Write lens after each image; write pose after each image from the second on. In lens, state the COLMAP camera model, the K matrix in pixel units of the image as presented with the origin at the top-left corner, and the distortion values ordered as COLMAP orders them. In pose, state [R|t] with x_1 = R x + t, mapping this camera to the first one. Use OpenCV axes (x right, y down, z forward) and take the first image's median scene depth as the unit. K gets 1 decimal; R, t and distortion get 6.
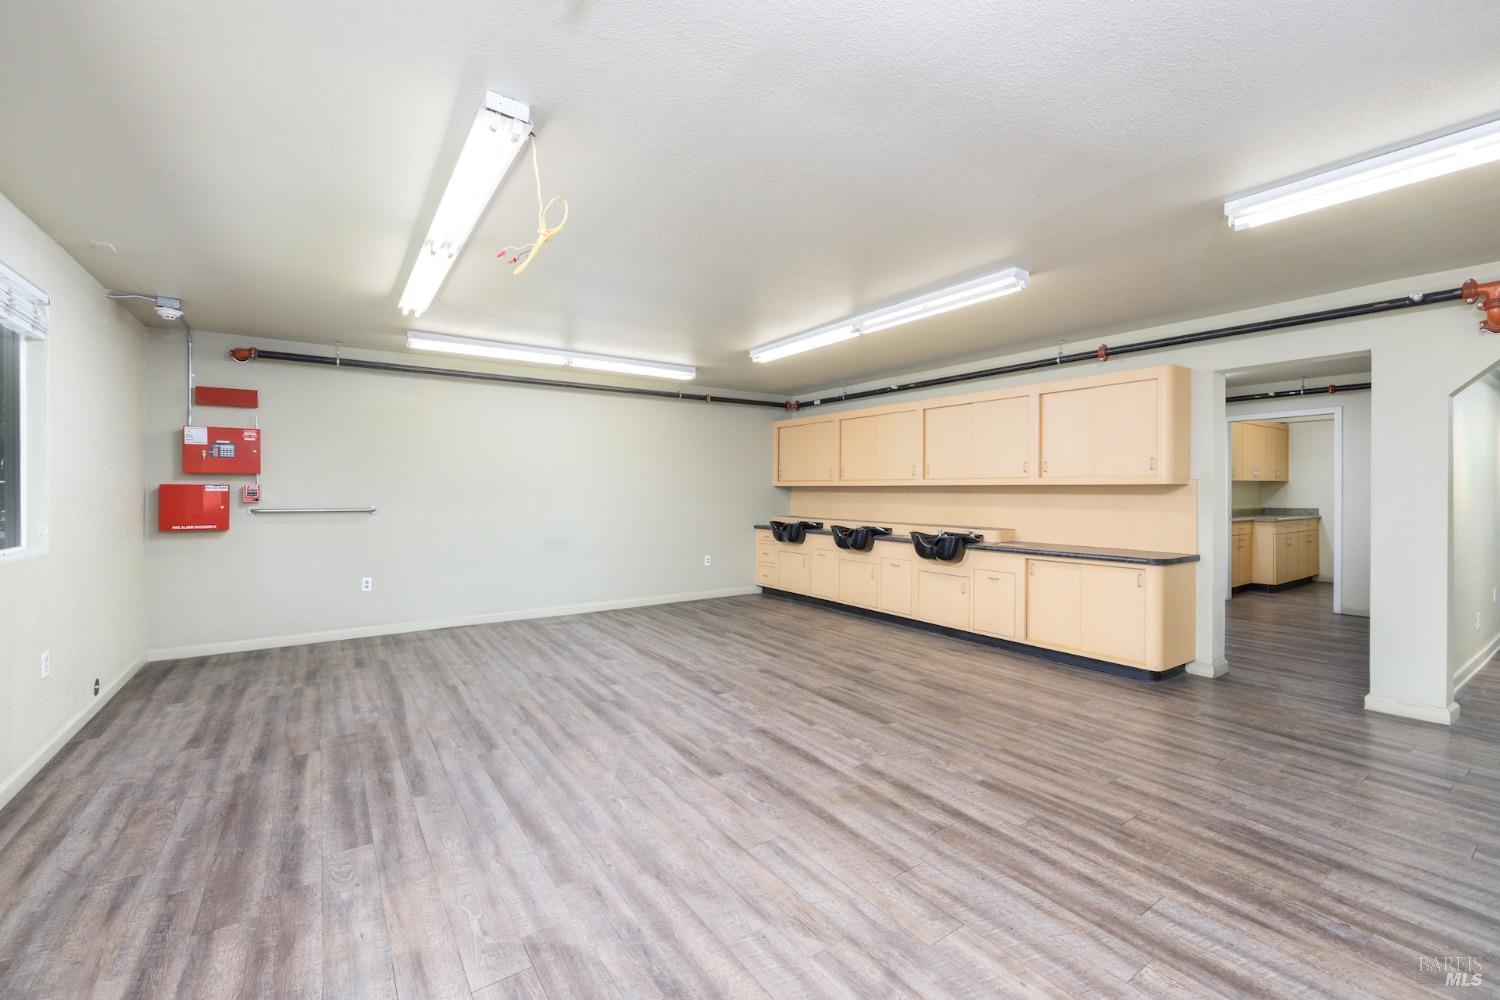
lens RADIAL K [[625.2, 0, 744.3], [0, 625.2, 495.7], [0, 0, 1]] dist [-0.001391, 0.001679]
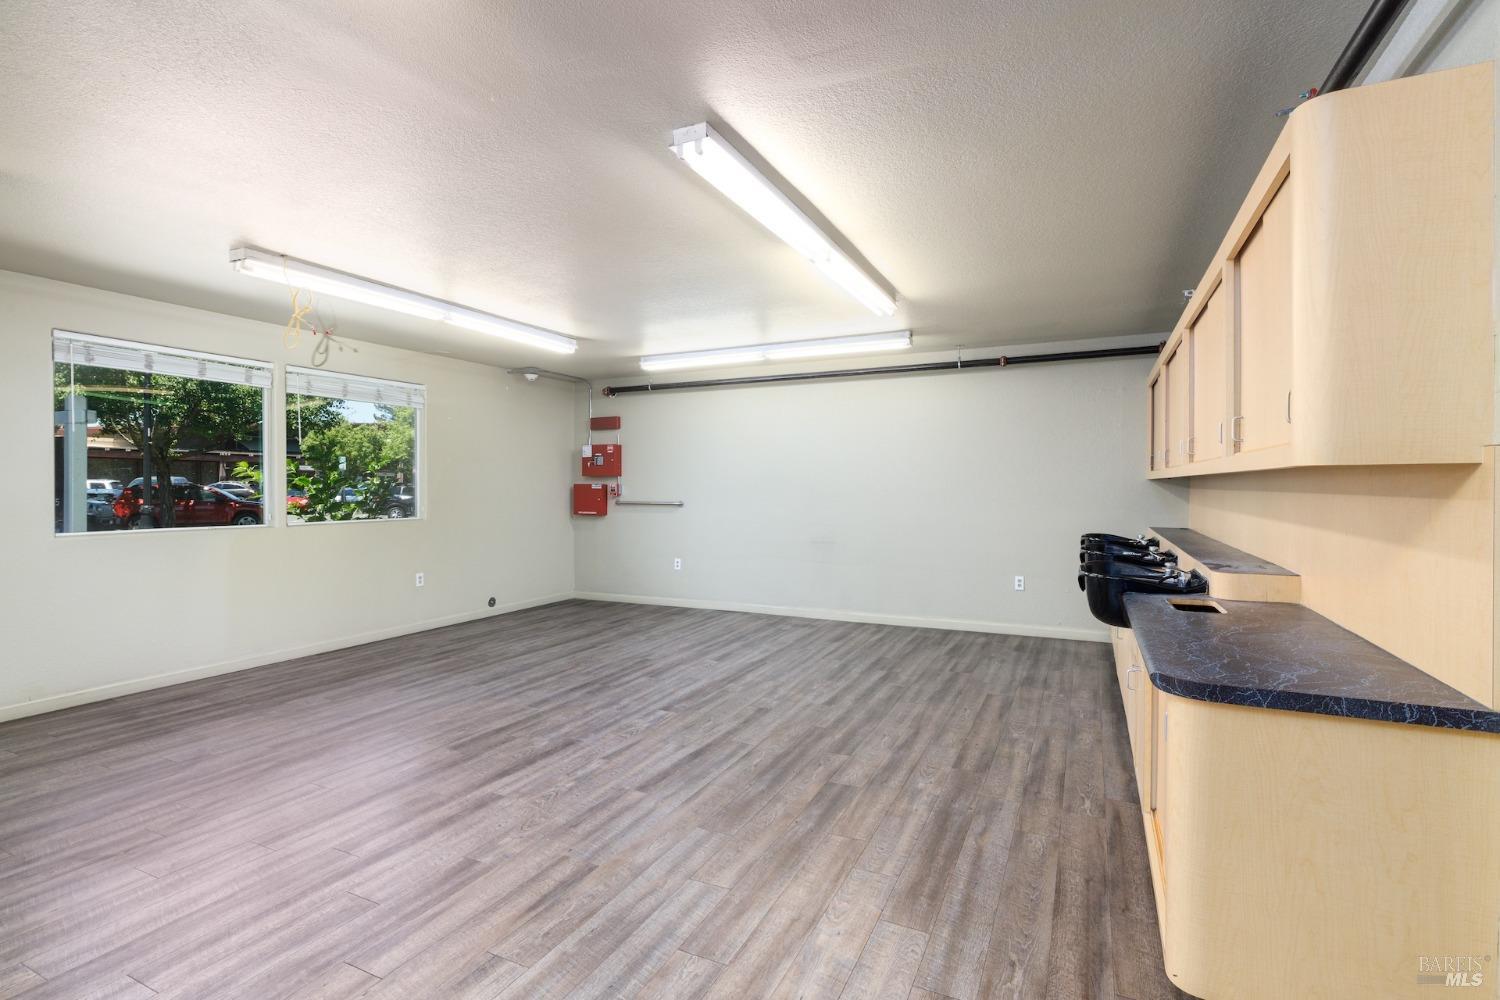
lens RADIAL K [[693.5, 0, 745.1], [0, 693.5, 498.1], [0, 0, 1]] dist [-0.000400, -0.000867]
pose [[0.499624, 0.011782, -0.866163, 1.013462], [-0.005361, 0.999930, 0.010510, -0.004822], [0.866226, -0.000607, 0.499652, 0.676021]]
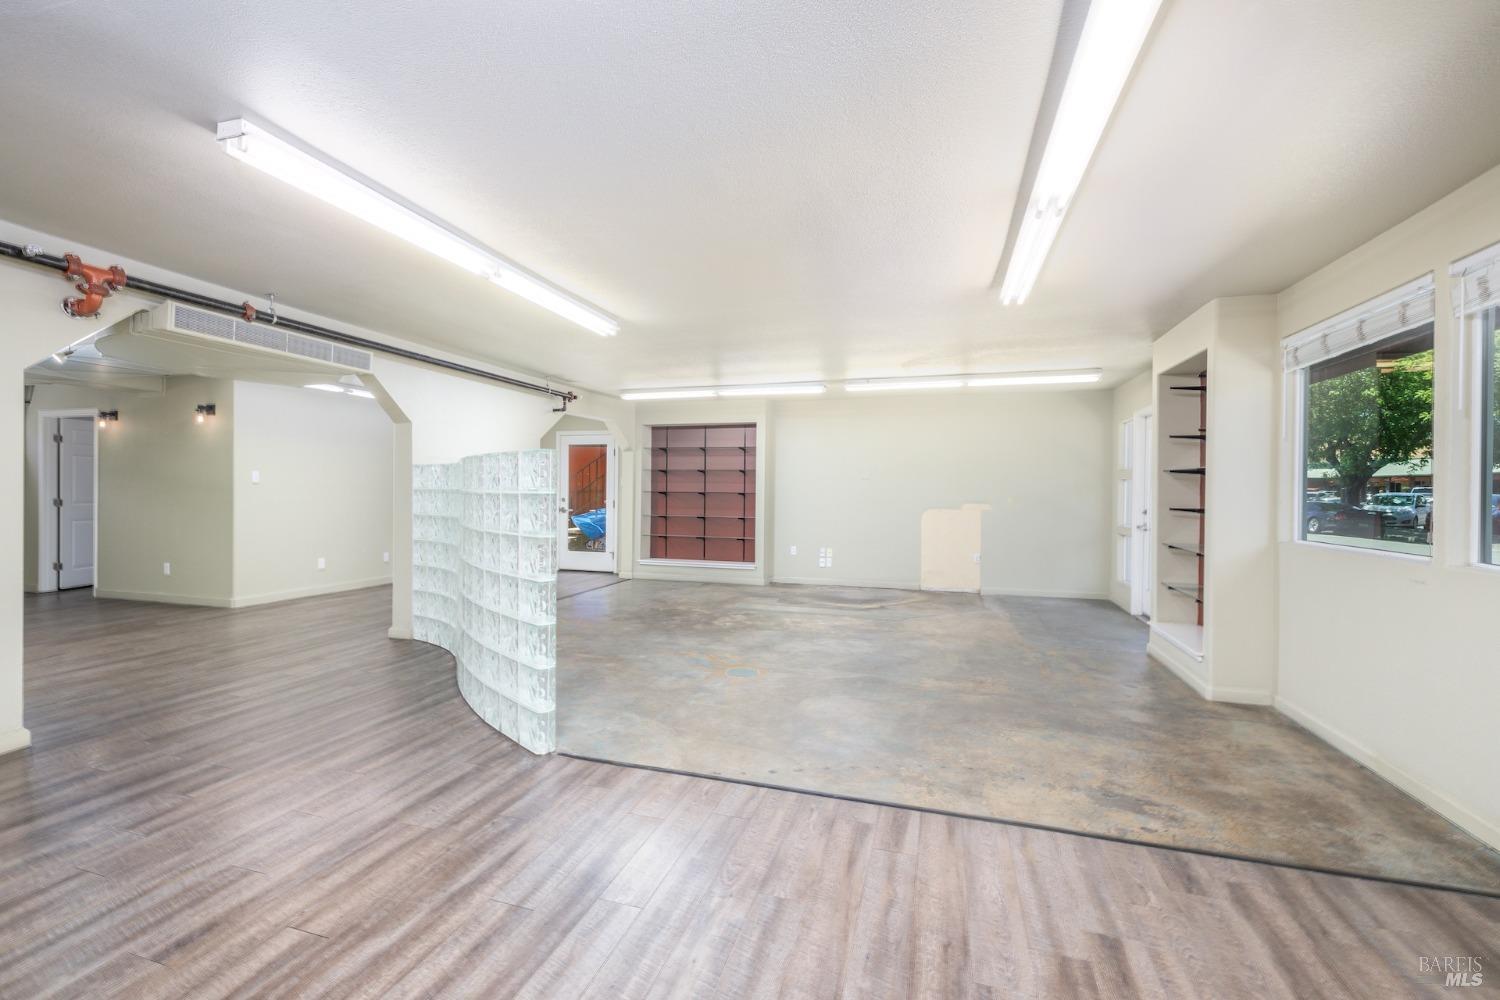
lens RADIAL K [[625.2, 0, 759.4], [0, 625.2, 493.9], [0, 0, 1]] dist [-0.001391, 0.001679]
pose [[-0.630146, -0.015779, 0.776316, -0.193891], [-0.008944, 0.999875, 0.013063, -0.006730], [-0.776425, 0.001288, -0.630209, 0.721378]]
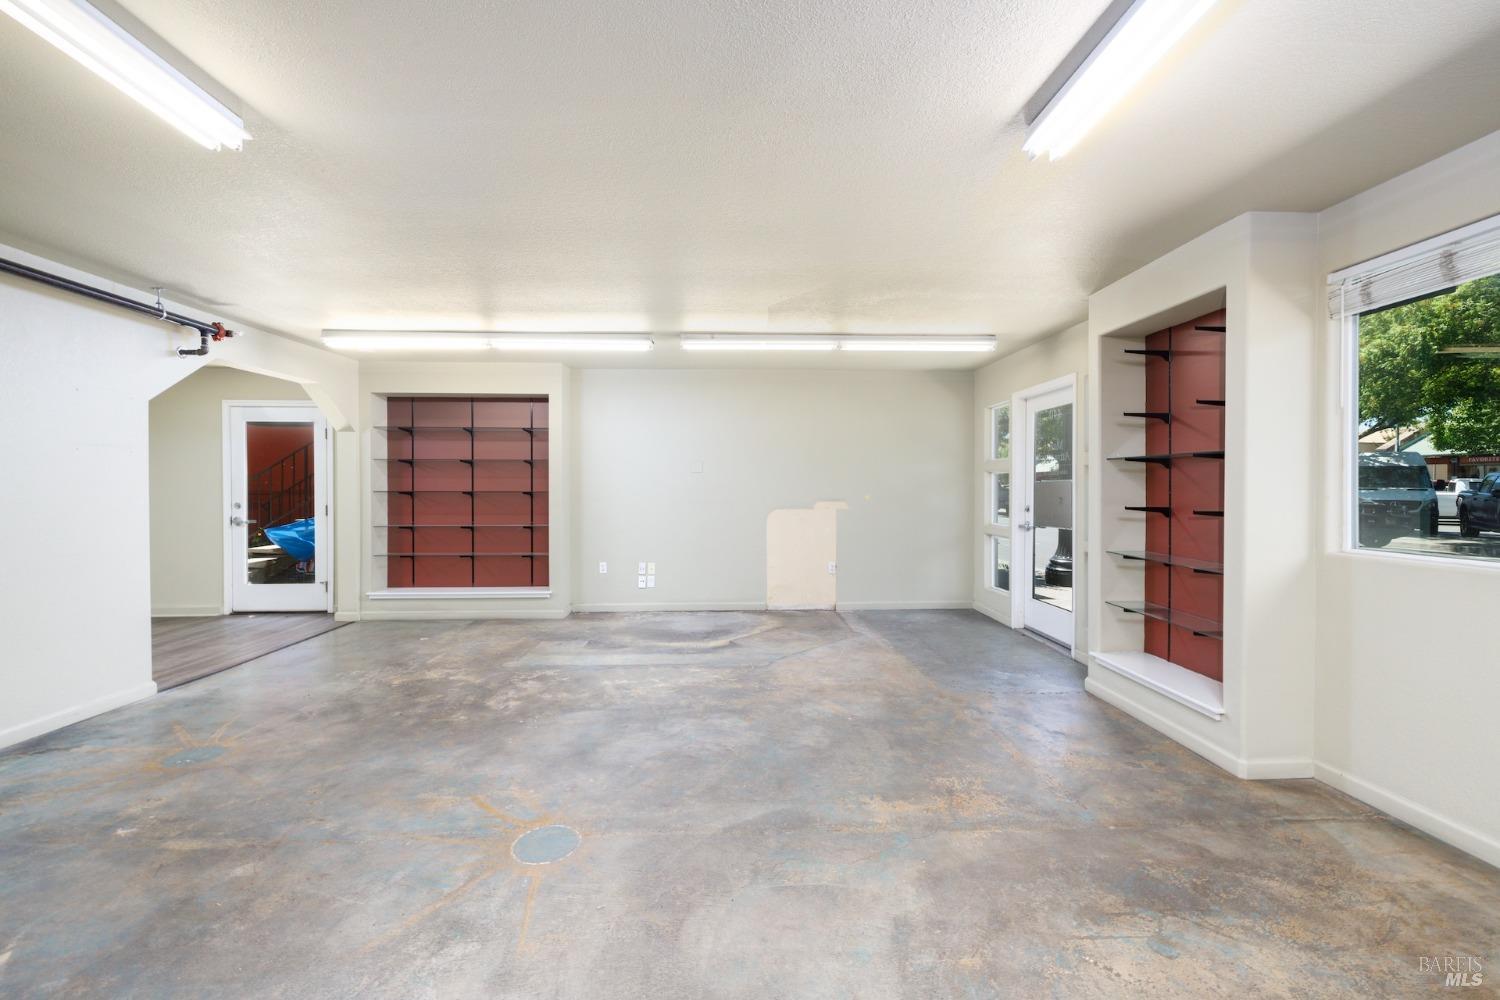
lens RADIAL K [[625.2, 0, 751.3], [0, 625.2, 496.7], [0, 0, 1]] dist [-0.001391, 0.001679]
pose [[-0.843970, -0.013000, 0.536233, 0.262016], [-0.001822, 0.999770, 0.021370, -0.003632], [-0.536387, 0.017058, -0.843800, 0.392324]]
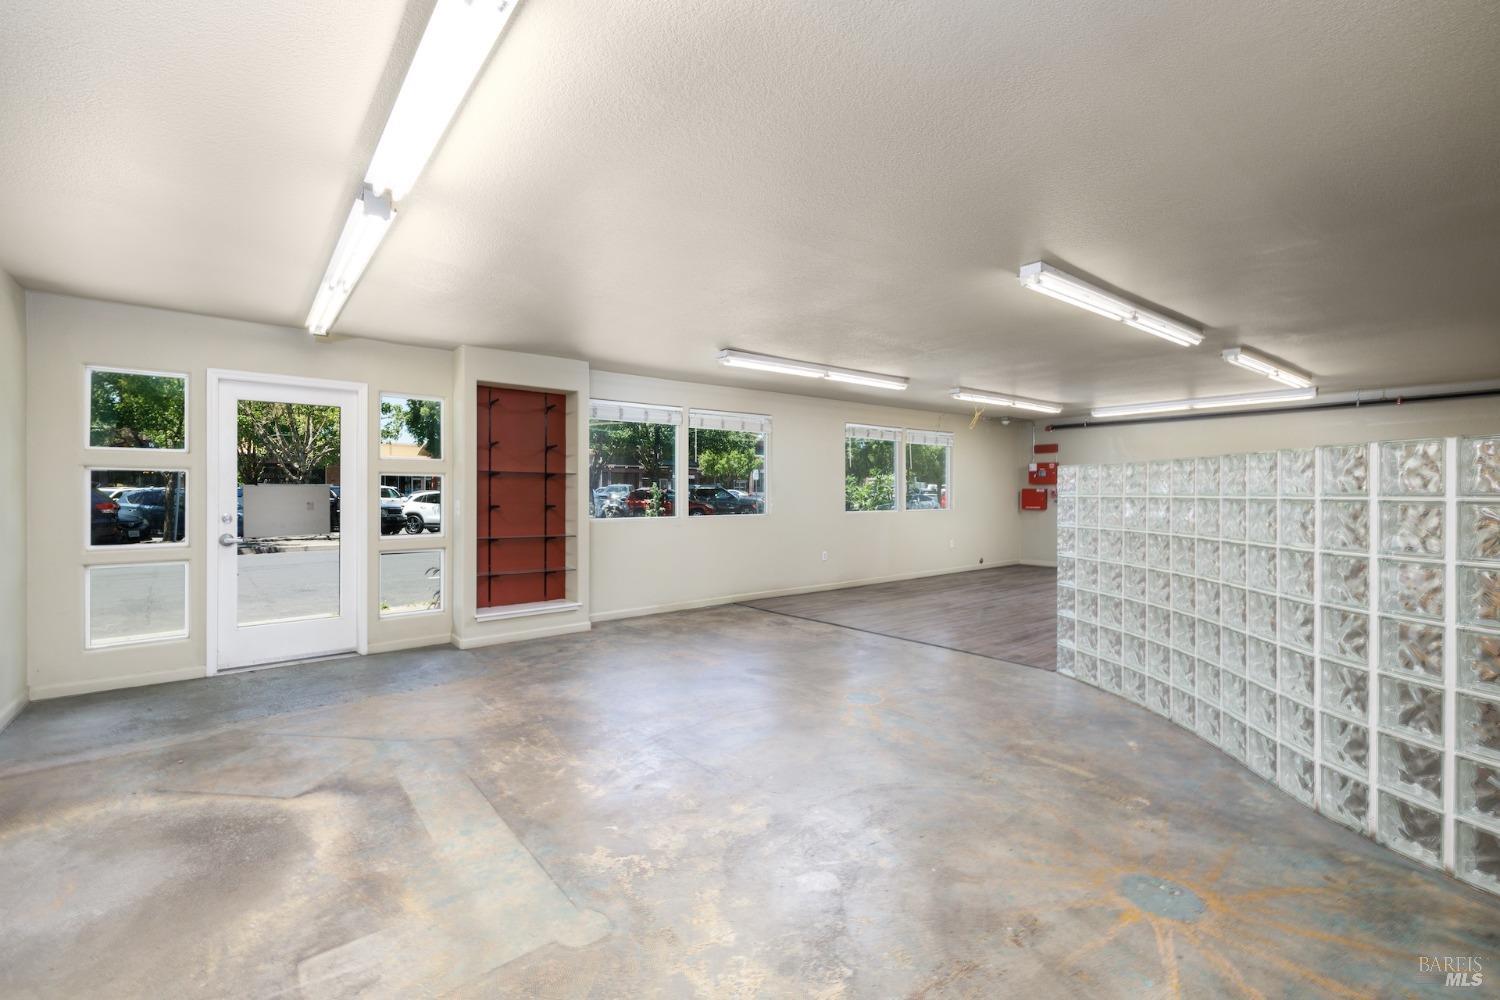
lens RADIAL K [[625.2, 0, 743.1], [0, 625.2, 489.8], [0, 0, 1]] dist [-0.001391, 0.001679]
pose [[0.065739, -0.011657, -0.997769, 1.829084], [0.004477, 0.999925, -0.011387, 0.010506], [0.997827, -0.003719, 0.065786, -0.295521]]
